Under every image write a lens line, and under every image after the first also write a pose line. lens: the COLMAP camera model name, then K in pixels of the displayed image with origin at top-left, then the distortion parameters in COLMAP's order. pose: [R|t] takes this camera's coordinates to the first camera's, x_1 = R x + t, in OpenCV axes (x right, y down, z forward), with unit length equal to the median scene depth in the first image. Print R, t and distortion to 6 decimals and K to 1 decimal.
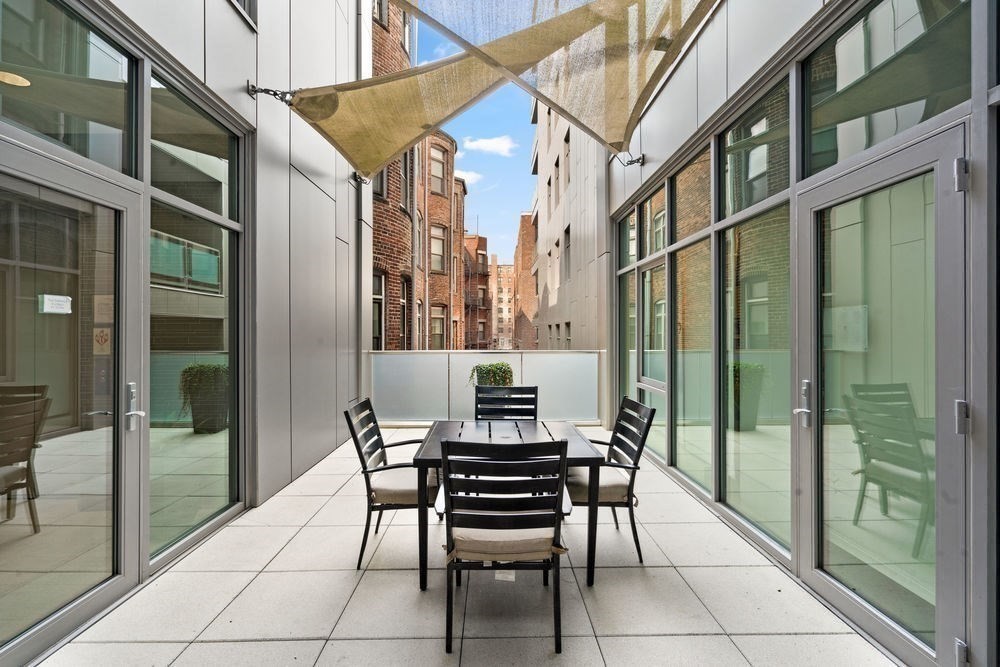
lens RADIAL K [[456.8, 0, 500.9], [0, 456.8, 331.5], [0, 0, 1]] dist [-0.002639, -0.000053]
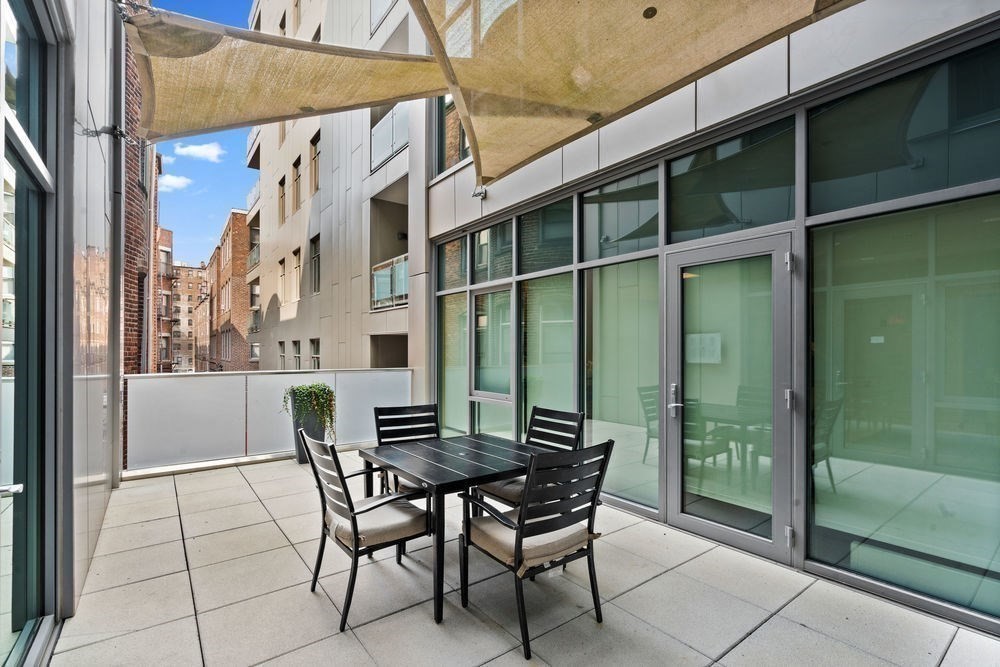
lens RADIAL K [[456.8, 0, 502.3], [0, 456.8, 351.0], [0, 0, 1]] dist [-0.002639, -0.000053]
pose [[0.807884, -0.000093, 0.589341, -0.299924], [-0.003191, 0.999985, 0.004532, -0.001240], [-0.589332, -0.005541, 0.807872, 0.075229]]
